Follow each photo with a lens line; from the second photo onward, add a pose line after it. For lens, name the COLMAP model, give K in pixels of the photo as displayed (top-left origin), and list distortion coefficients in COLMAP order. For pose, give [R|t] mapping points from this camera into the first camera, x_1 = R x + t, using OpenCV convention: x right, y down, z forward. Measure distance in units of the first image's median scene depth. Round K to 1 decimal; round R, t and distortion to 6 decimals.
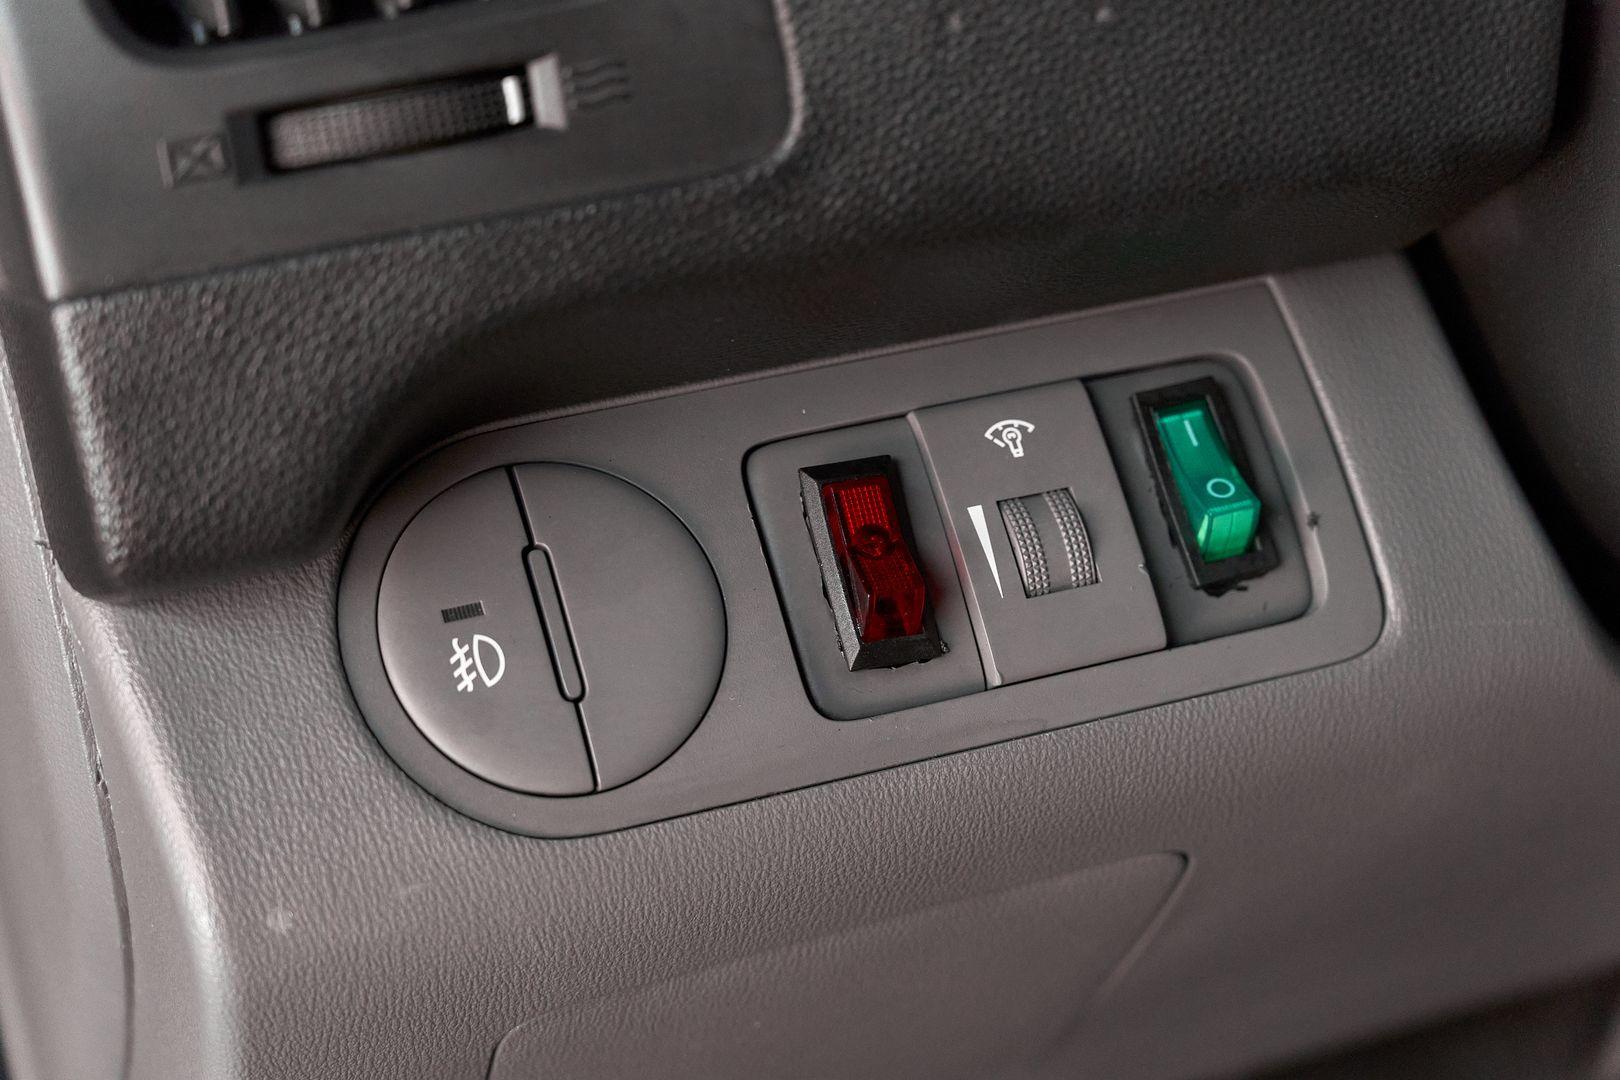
lens RADIAL K [[3241.0, 0, 810.0], [0, 3241.0, 540.0], [0, 0, 1]] dist [-0.180347, -0.129629]
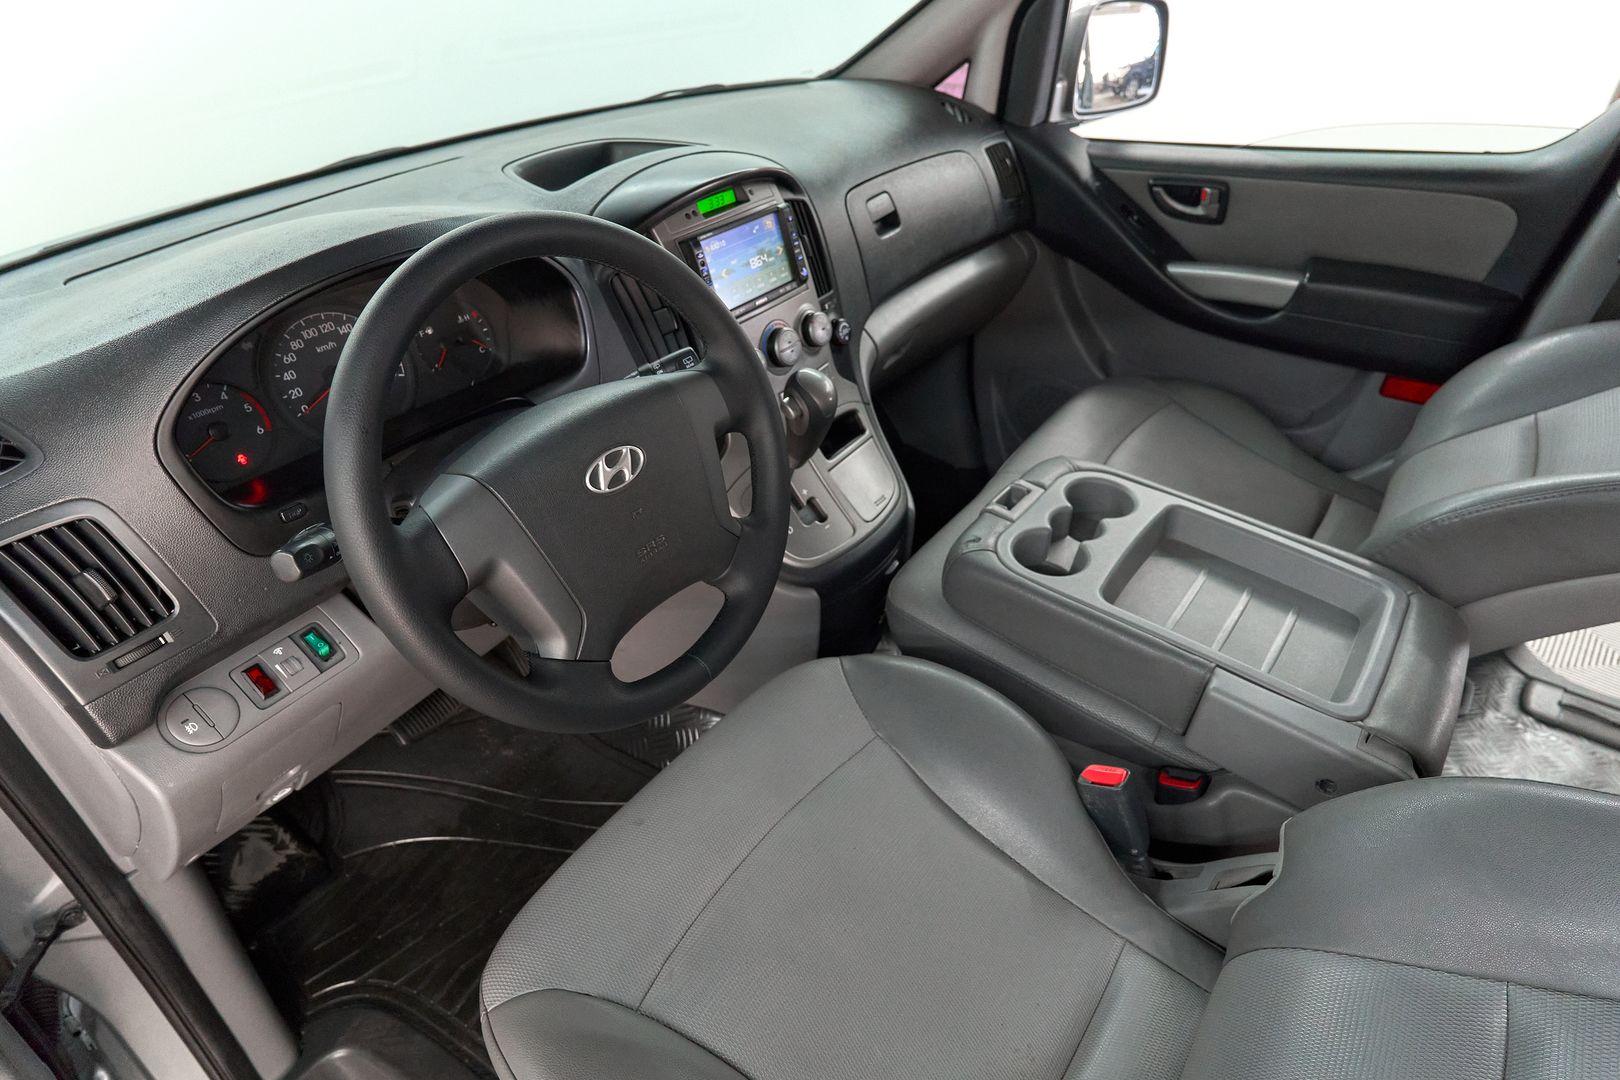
lens RADIAL K [[951.1, 0, 810.0], [0, 951.1, 540.0], [0, 0, 1]] dist [0.019885, 0.000497]
pose [[0.807681, -0.338441, 0.482814, 0.074442], [0.318228, 0.939568, 0.126263, -0.141082], [-0.496369, 0.051664, 0.866573, -1.040758]]
